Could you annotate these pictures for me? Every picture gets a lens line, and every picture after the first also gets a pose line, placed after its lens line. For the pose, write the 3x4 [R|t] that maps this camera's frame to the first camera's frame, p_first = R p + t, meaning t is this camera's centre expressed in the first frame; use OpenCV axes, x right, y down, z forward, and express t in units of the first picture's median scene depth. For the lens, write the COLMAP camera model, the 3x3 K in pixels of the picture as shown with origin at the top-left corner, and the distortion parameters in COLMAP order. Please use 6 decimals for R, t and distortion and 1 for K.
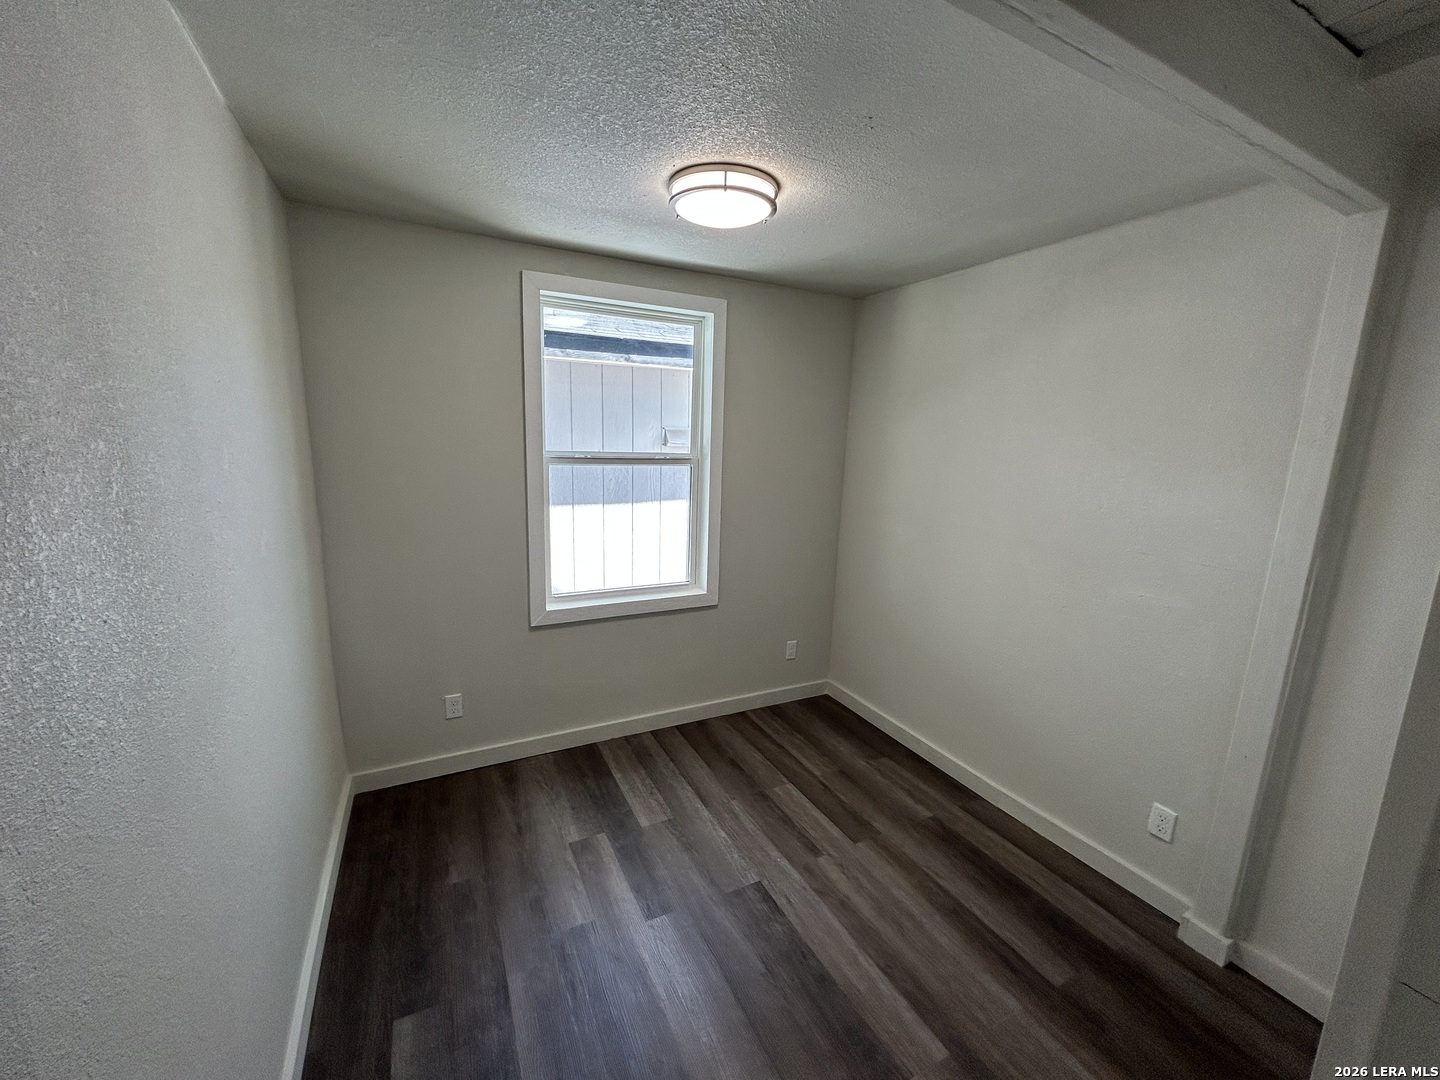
lens RADIAL K [[577.9, 0, 718.4], [0, 577.9, 536.9], [0, 0, 1]] dist [-0.001511, 0.000250]
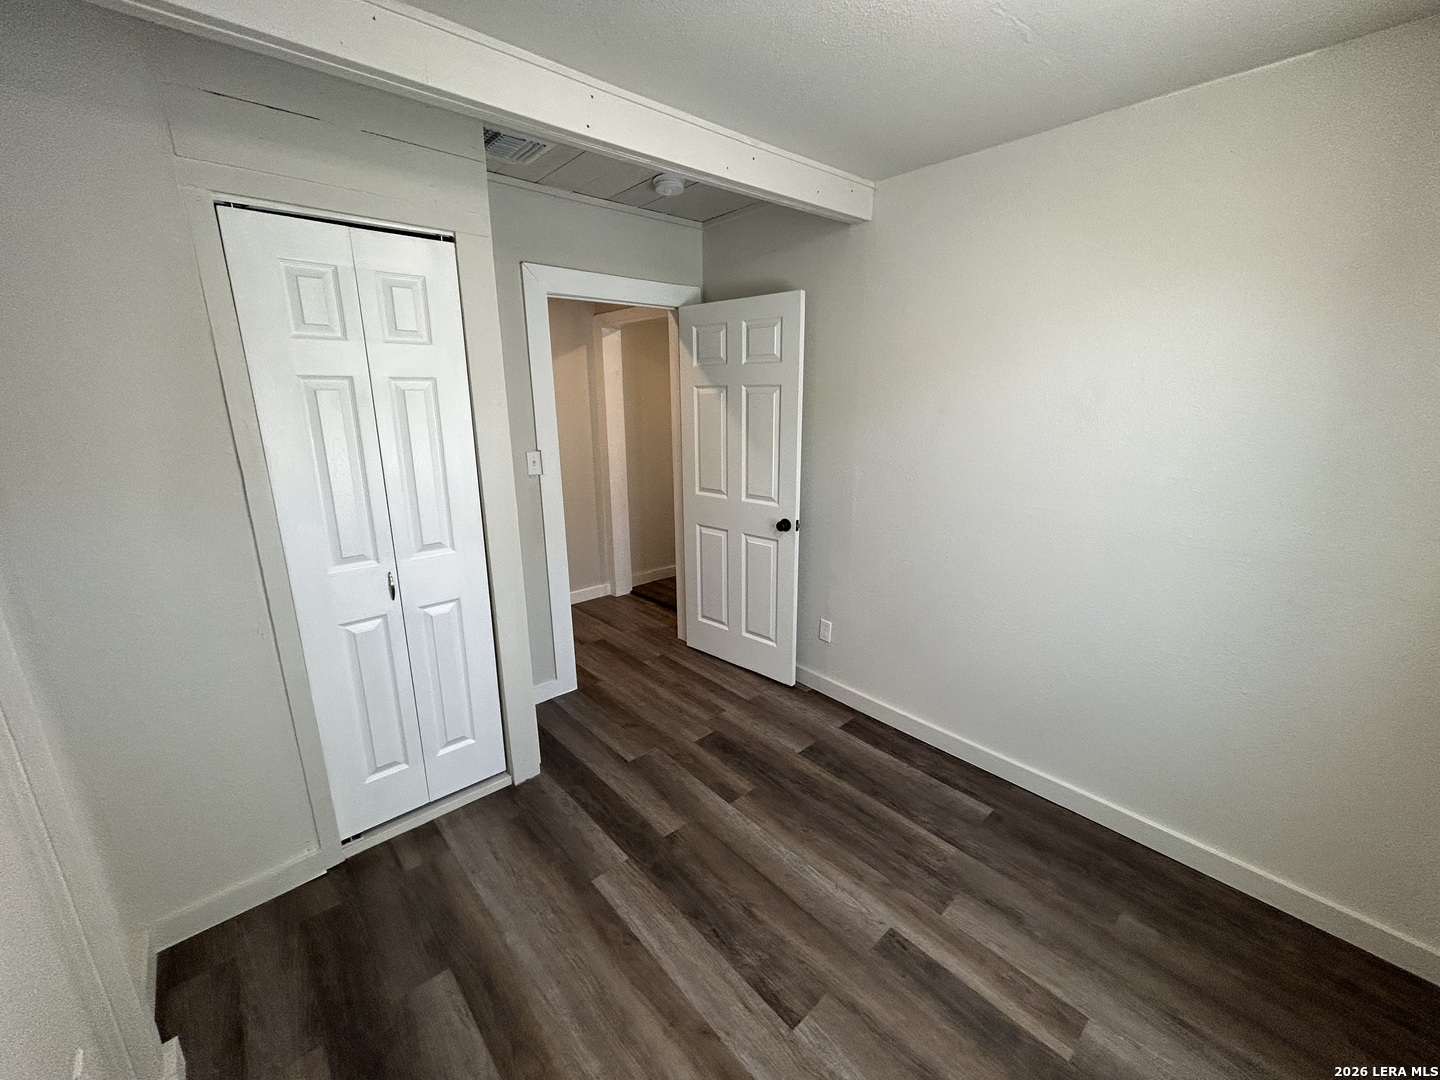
lens RADIAL K [[577.9, 0, 718.4], [0, 577.9, 536.9], [0, 0, 1]] dist [-0.001511, 0.000250]
pose [[-0.966256, 0.036960, -0.254920, 0.339198], [-0.069682, 0.915246, 0.396823, -0.226214], [0.247981, 0.401196, -0.881786, 1.477712]]
